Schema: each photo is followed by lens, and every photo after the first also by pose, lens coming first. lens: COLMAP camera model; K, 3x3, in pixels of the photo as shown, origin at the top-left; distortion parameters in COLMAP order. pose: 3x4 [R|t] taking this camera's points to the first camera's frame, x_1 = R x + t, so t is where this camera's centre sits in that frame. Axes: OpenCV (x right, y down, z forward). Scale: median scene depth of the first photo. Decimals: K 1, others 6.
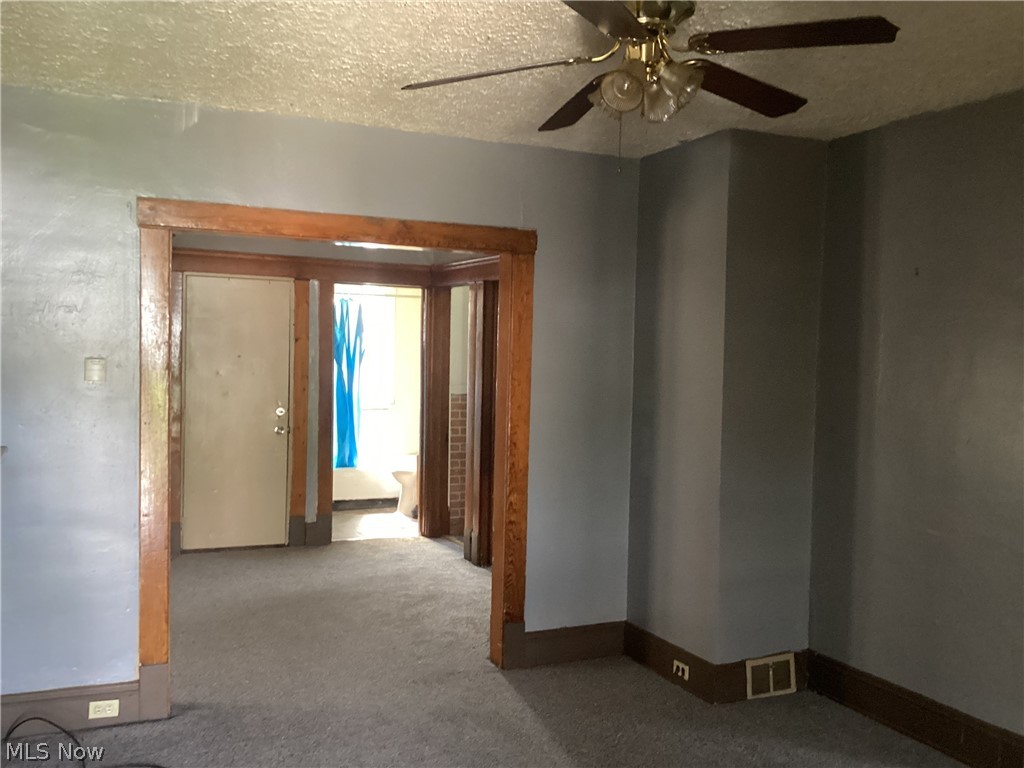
lens RADIAL K [[946.0, 0, 512.0], [0, 946.0, 384.0], [0, 0, 1]] dist [0.145477, -0.372090]
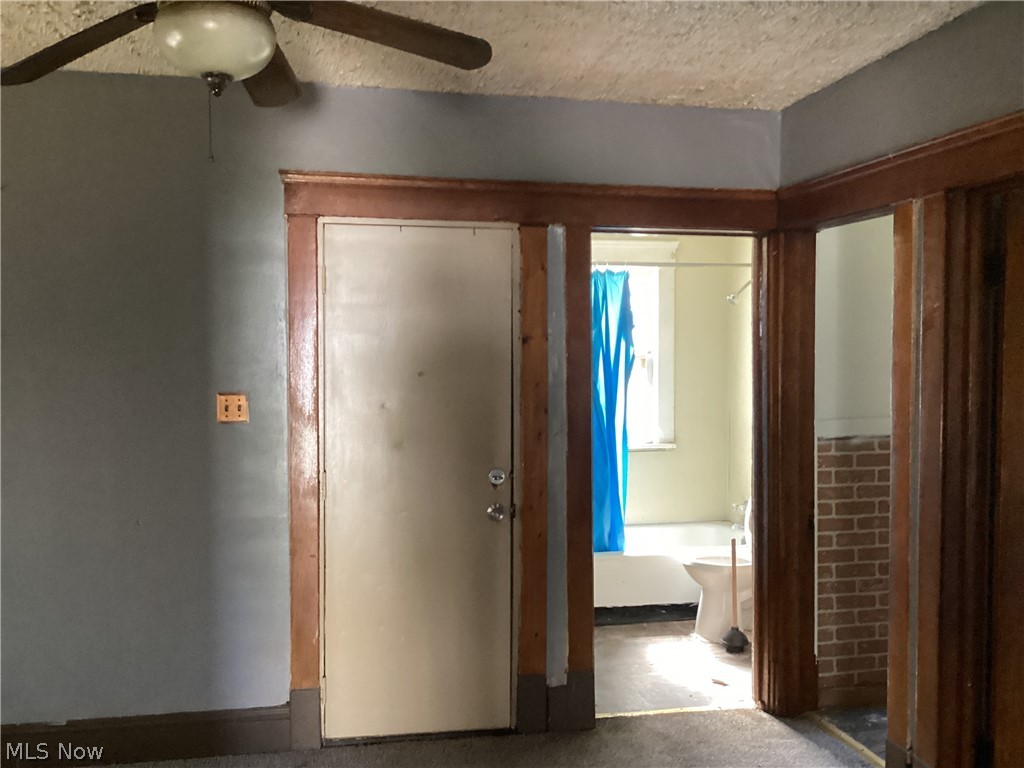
lens RADIAL K [[1007.3, 0, 512.0], [0, 1007.3, 384.0], [0, 0, 1]] dist [-0.000012, -0.487056]
pose [[0.967311, -0.015100, -0.253143, -0.088415], [0.015091, 0.999884, -0.001978, -0.020175], [0.253144, -0.001907, 0.967427, 0.438672]]
